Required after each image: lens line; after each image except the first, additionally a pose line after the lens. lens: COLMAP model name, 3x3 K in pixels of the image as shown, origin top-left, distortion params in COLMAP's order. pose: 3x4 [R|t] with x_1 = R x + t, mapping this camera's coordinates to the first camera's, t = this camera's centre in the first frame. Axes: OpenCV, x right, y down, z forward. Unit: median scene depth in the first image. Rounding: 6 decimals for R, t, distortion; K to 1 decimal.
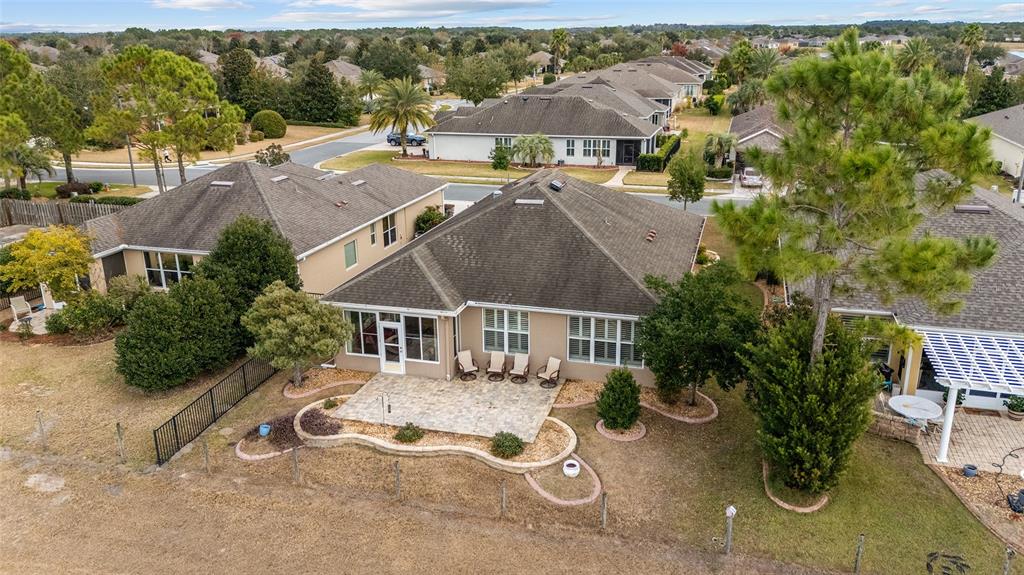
lens RADIAL K [[792.5, 0, 514.5], [0, 792.5, 303.6], [0, 0, 1]] dist [0.069051, -0.001717]
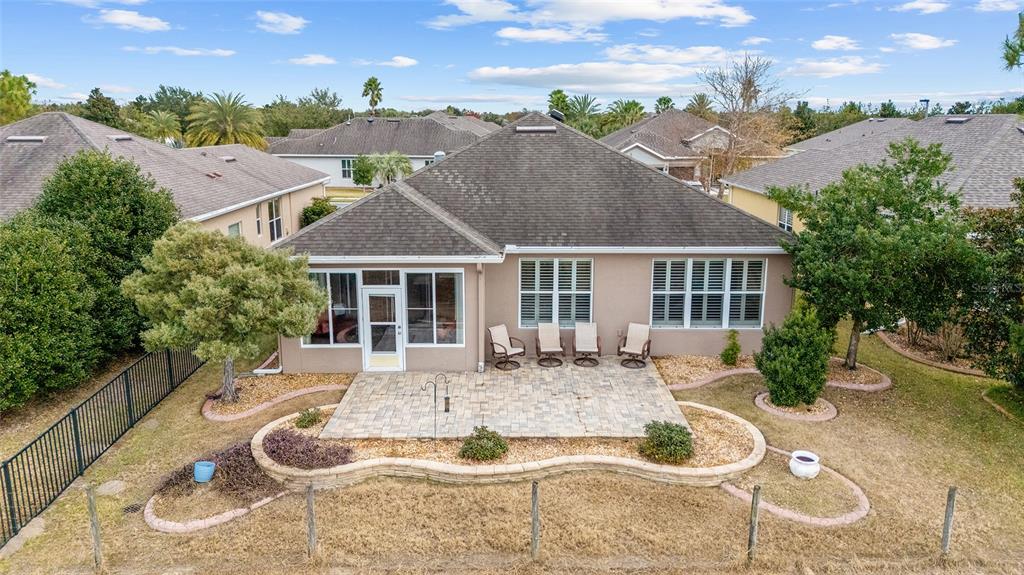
lens RADIAL K [[767.9, 0, 521.9], [0, 767.9, 291.0], [0, 0, 1]] dist [0.072702, -0.076817]
pose [[0.957755, -0.049662, 0.283265, -0.228319], [0.080310, 0.991978, -0.097624, 0.097661], [-0.276144, 0.116249, 0.954060, 0.405645]]
